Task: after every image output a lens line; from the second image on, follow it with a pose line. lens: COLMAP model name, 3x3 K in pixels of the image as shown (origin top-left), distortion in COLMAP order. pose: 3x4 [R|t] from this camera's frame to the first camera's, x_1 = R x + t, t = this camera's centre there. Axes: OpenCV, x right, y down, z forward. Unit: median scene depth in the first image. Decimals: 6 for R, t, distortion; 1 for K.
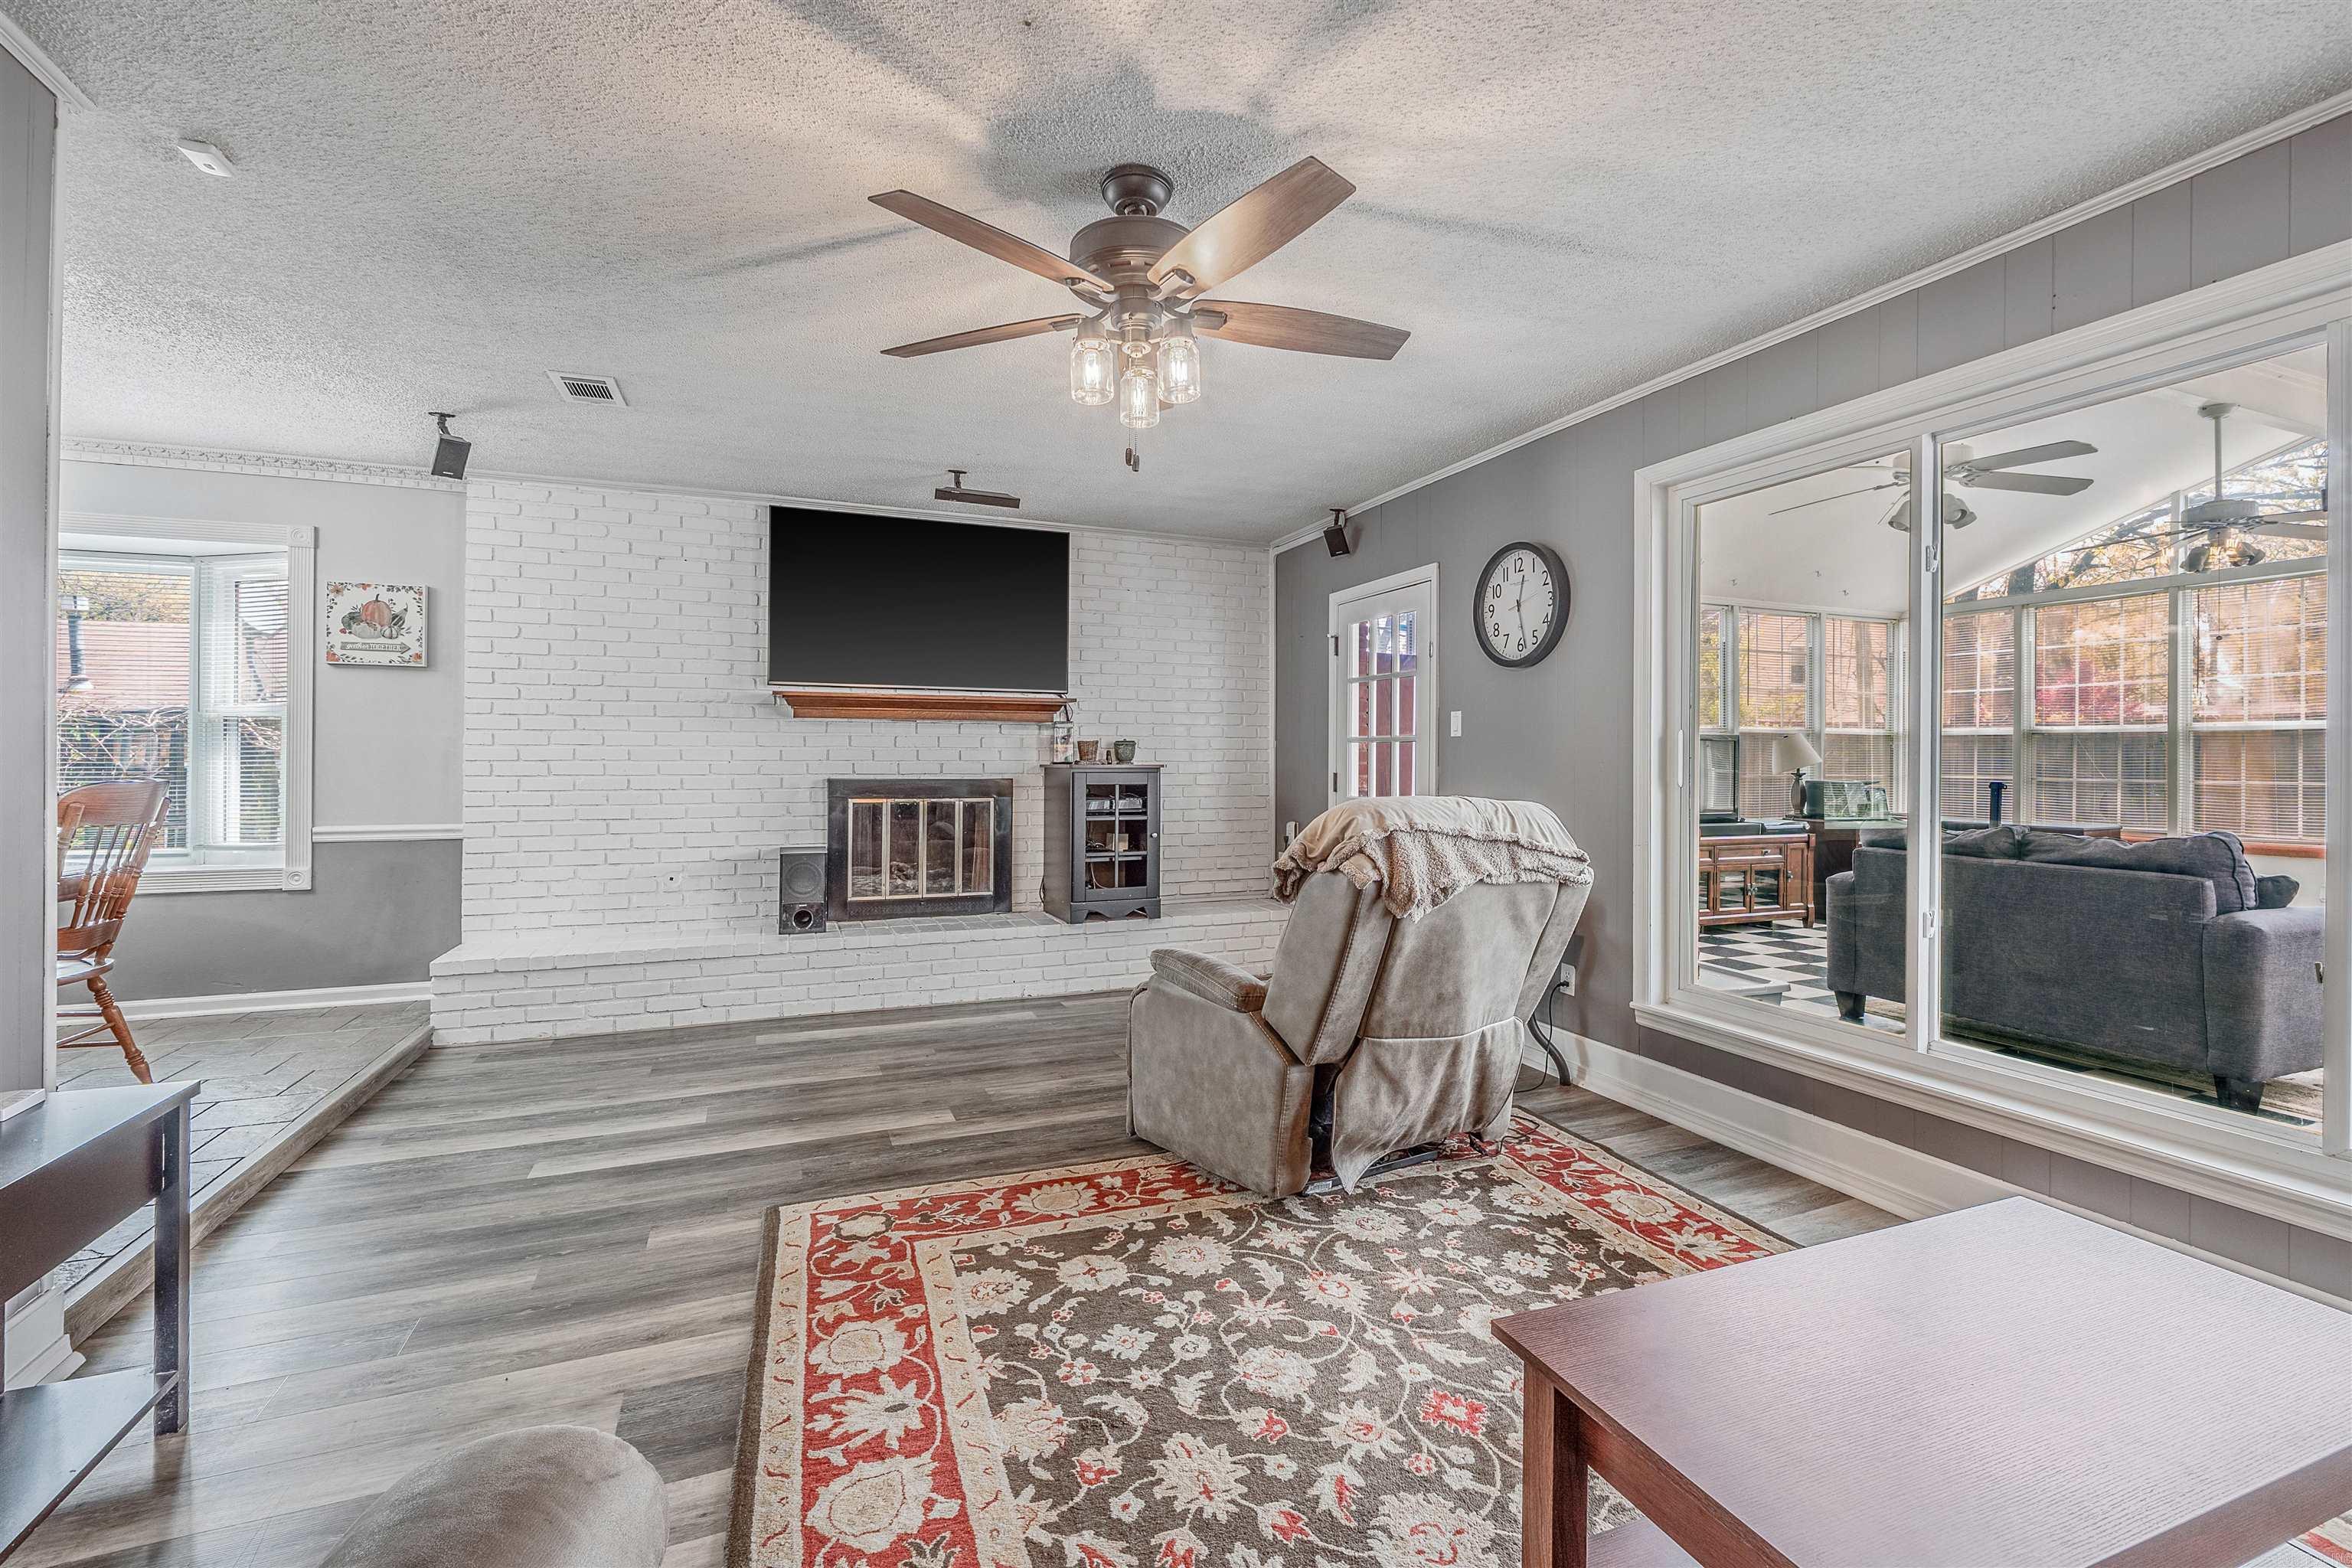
lens RADIAL K [[1006.2, 0, 1166.5], [0, 1006.2, 757.6], [0, 0, 1]] dist [-0.005478, 0.000199]
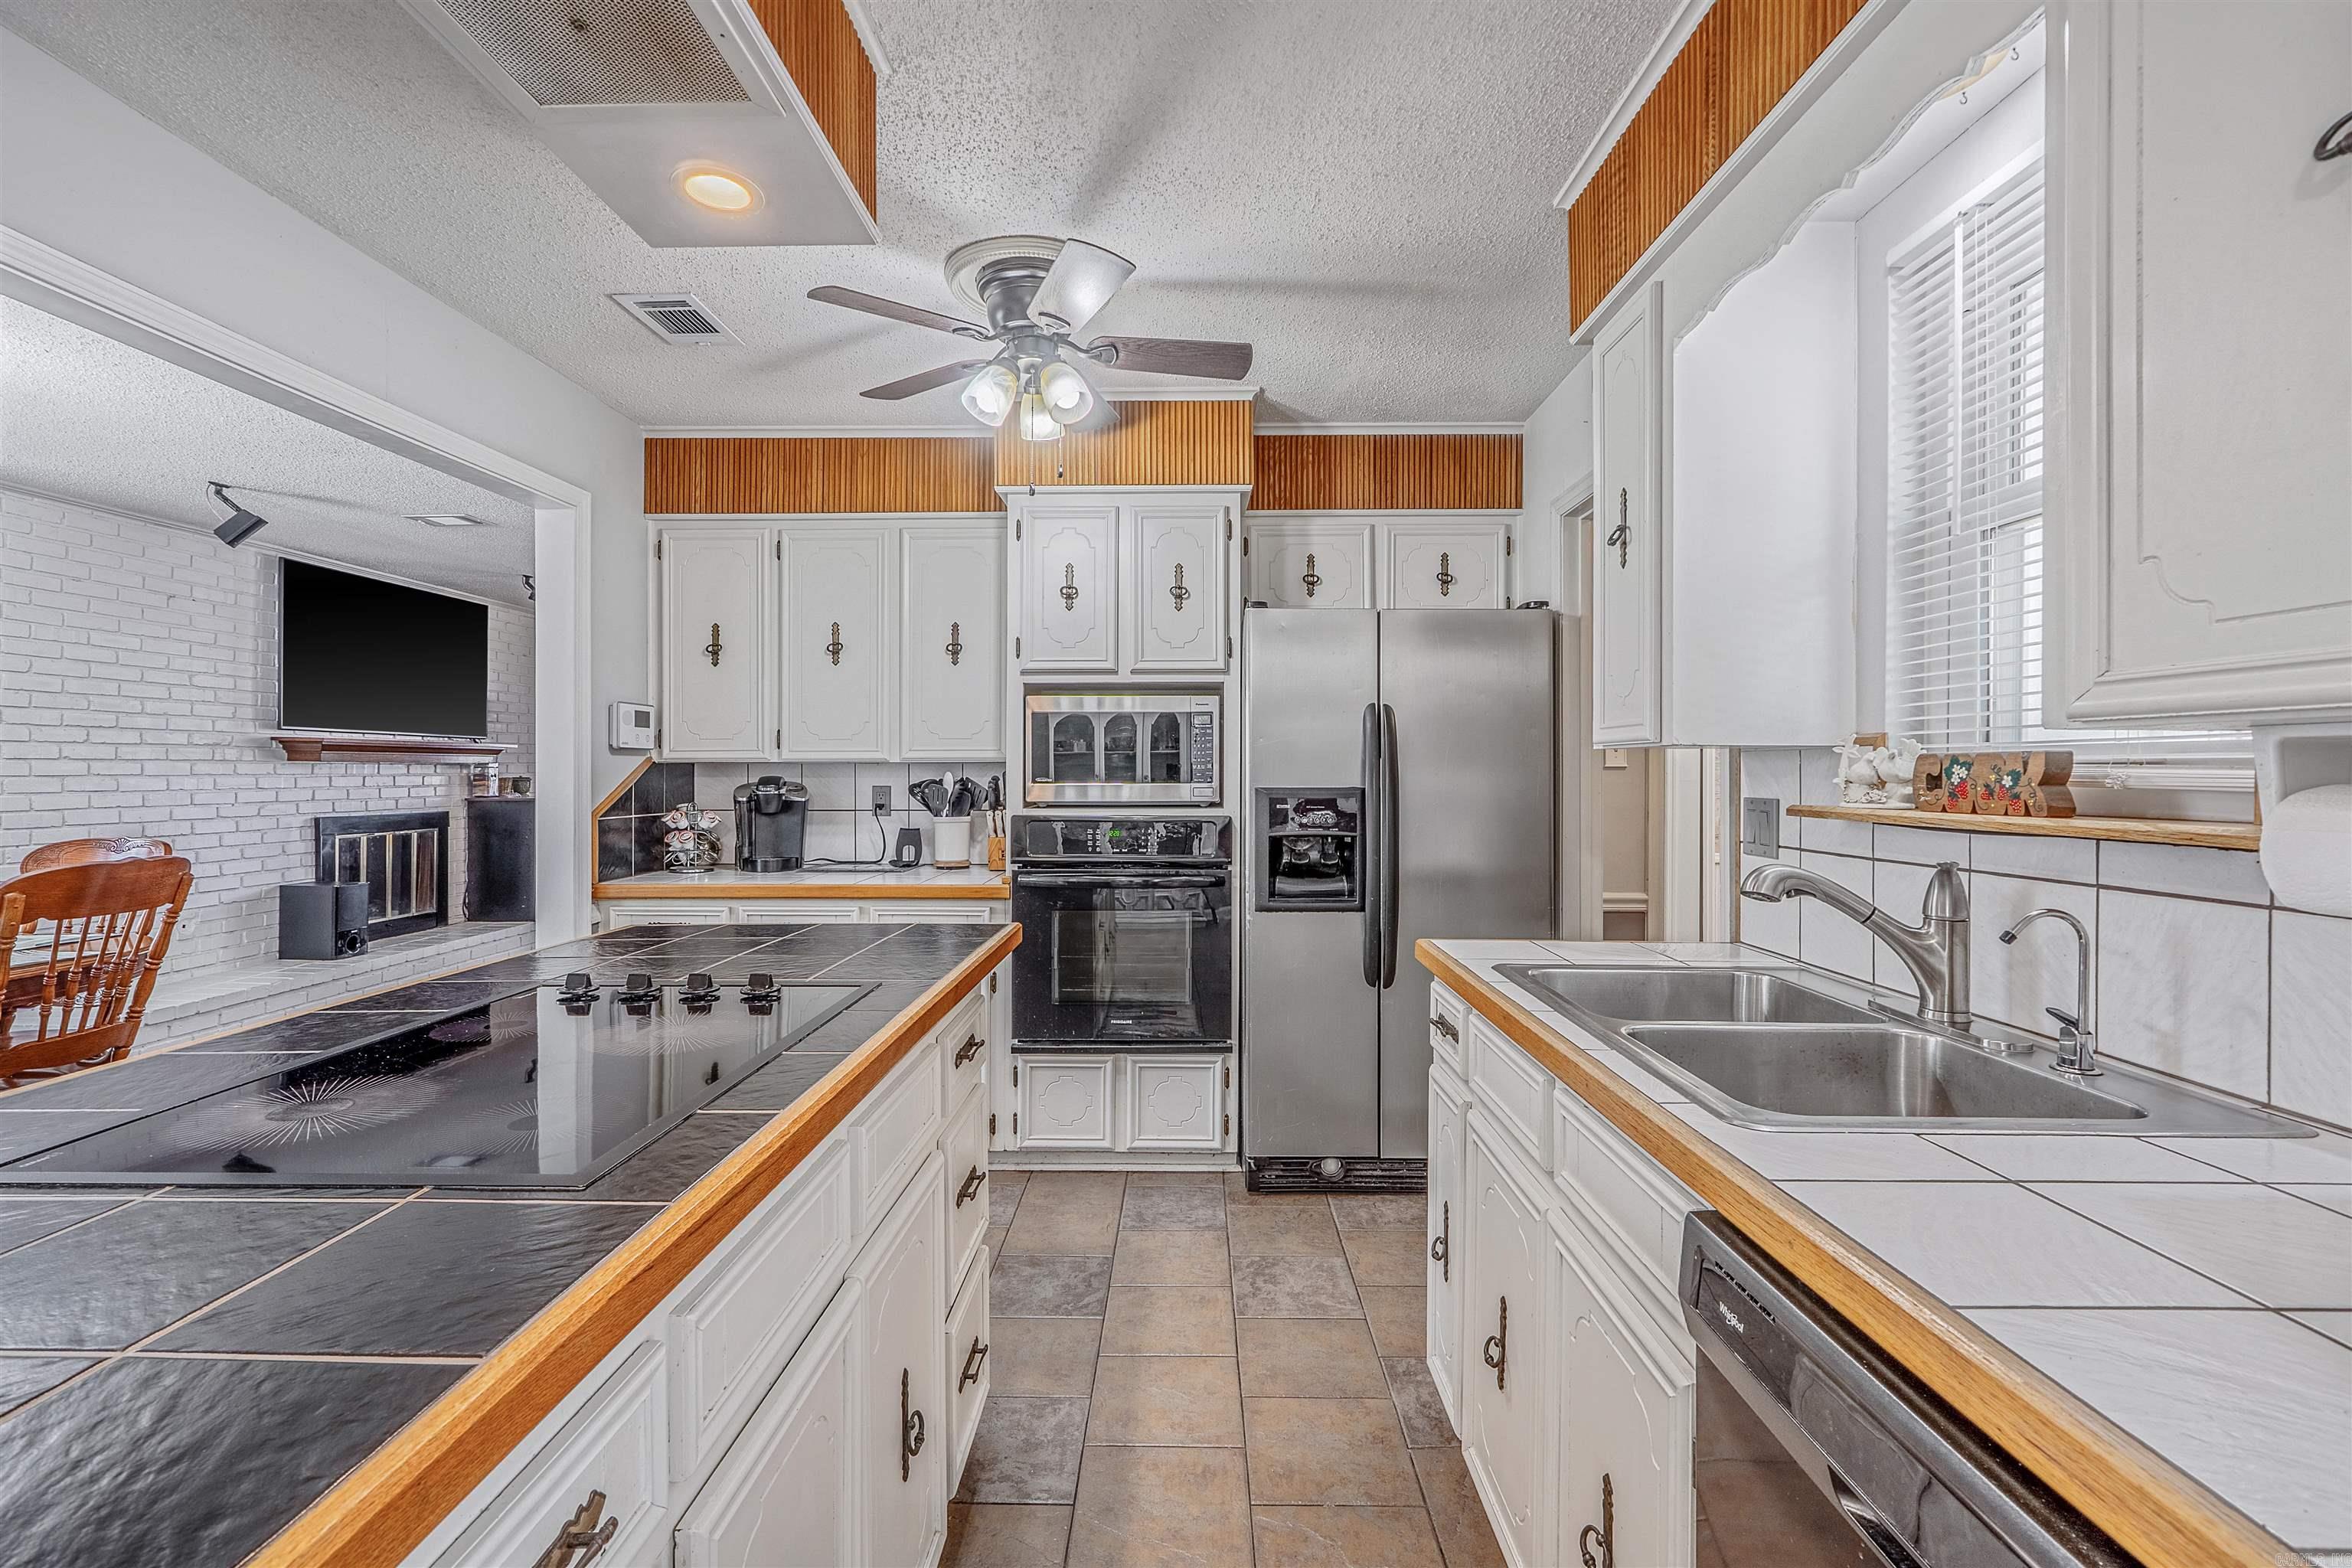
lens RADIAL K [[1006.2, 0, 1176.2], [0, 1006.2, 765.2], [0, 0, 1]] dist [-0.005478, 0.000199]
pose [[0.370997, 0.001970, 0.928632, -1.795732], [-0.001497, 0.999998, -0.001524, -0.062590], [-0.928633, -0.000825, 0.370999, -0.439288]]
